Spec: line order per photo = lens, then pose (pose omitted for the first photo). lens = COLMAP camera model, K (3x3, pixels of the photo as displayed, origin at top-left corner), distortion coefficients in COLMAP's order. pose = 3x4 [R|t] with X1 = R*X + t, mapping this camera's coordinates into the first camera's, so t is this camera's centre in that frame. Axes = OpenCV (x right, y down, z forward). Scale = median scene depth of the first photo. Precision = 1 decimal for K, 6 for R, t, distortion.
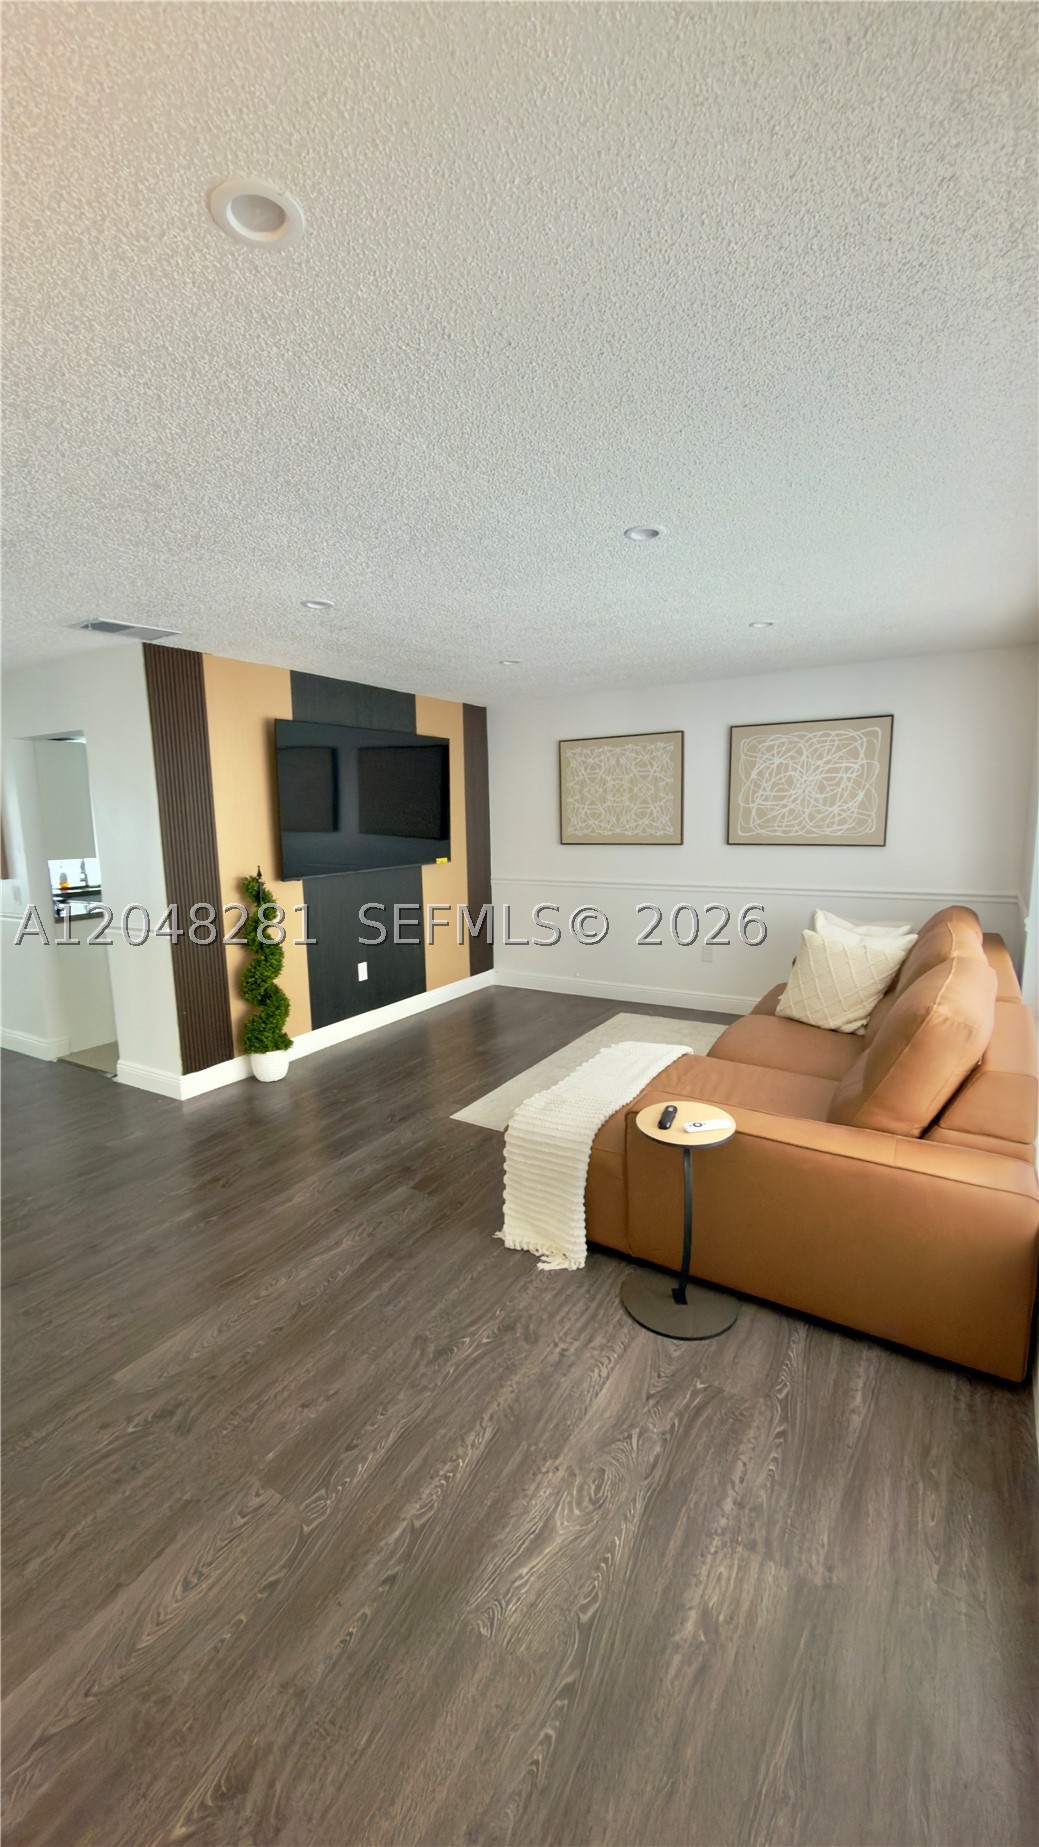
lens RADIAL K [[736.6, 0, 521.9], [0, 736.6, 923.9], [0, 0, 1]] dist [0.001349, 0.000055]
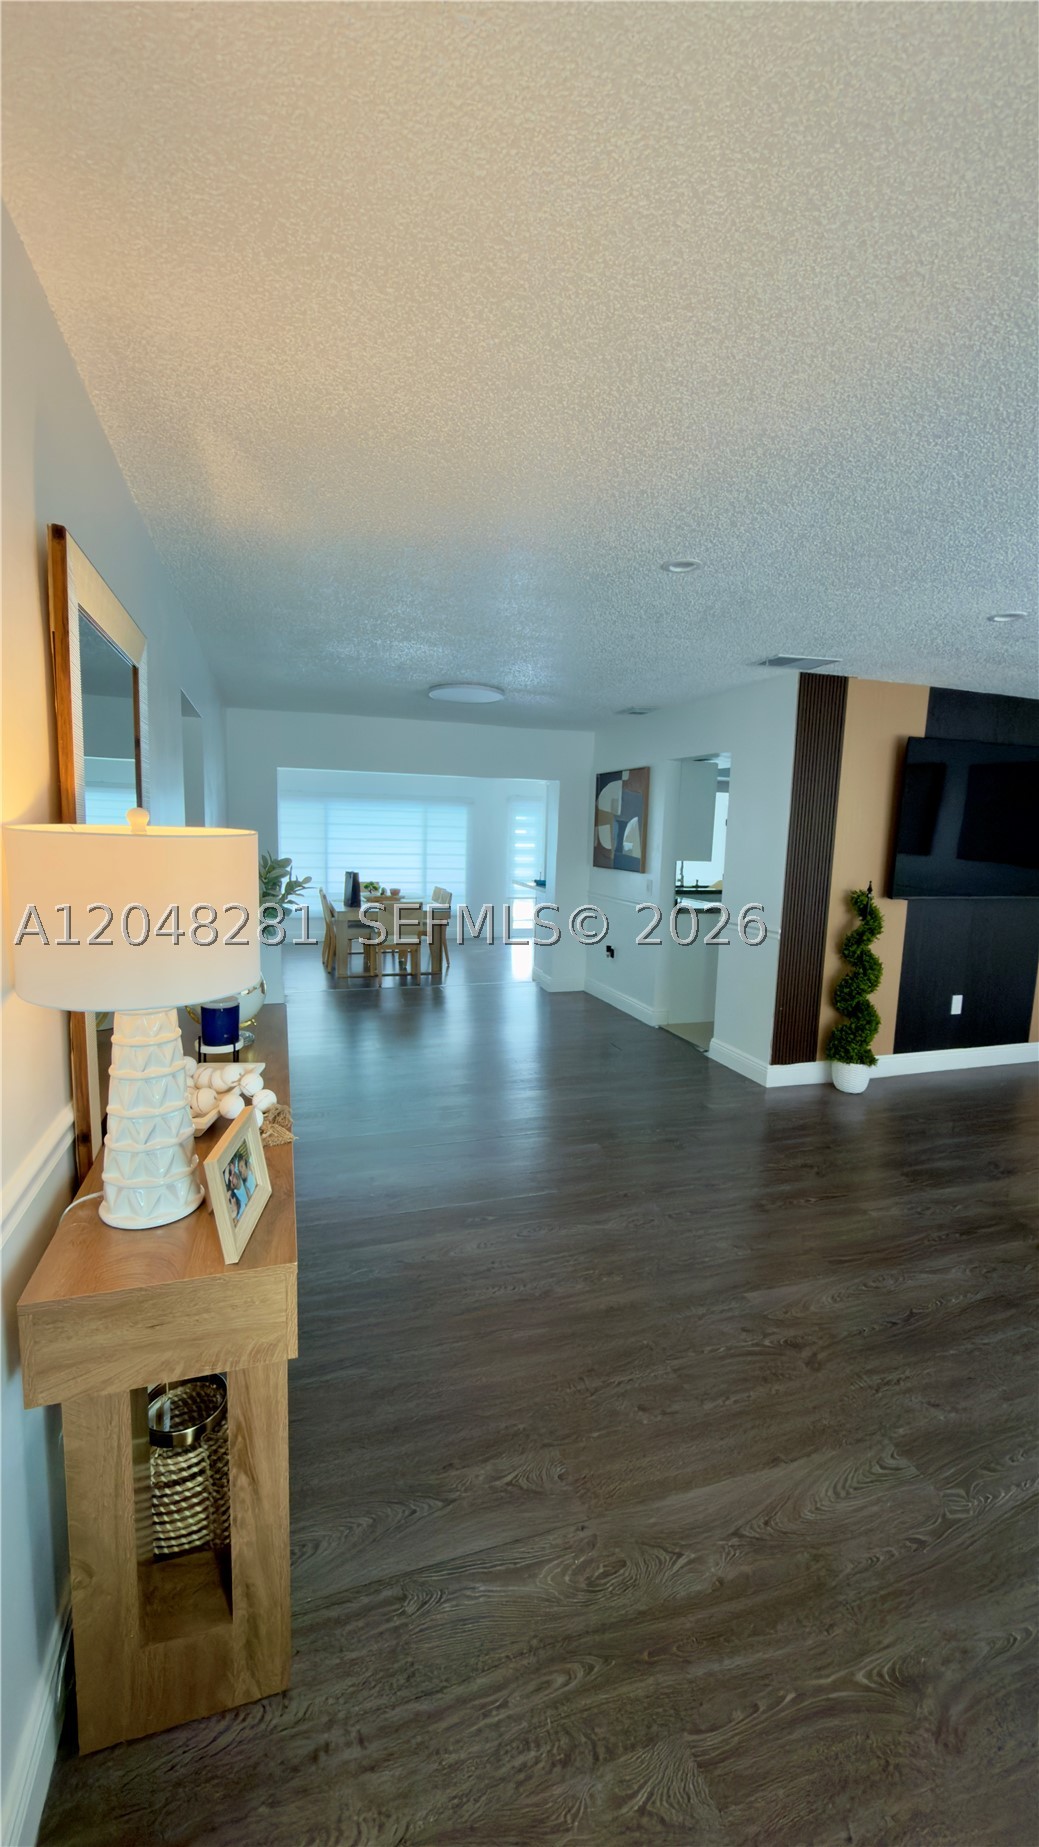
lens RADIAL K [[736.6, 0, 521.9], [0, 736.6, 923.9], [0, 0, 1]] dist [0.001349, 0.000055]
pose [[0.764142, 0.127574, -0.632307, -0.074448], [-0.142827, 0.989379, 0.027011, 0.021092], [0.629038, 0.069670, 0.774247, -0.087351]]
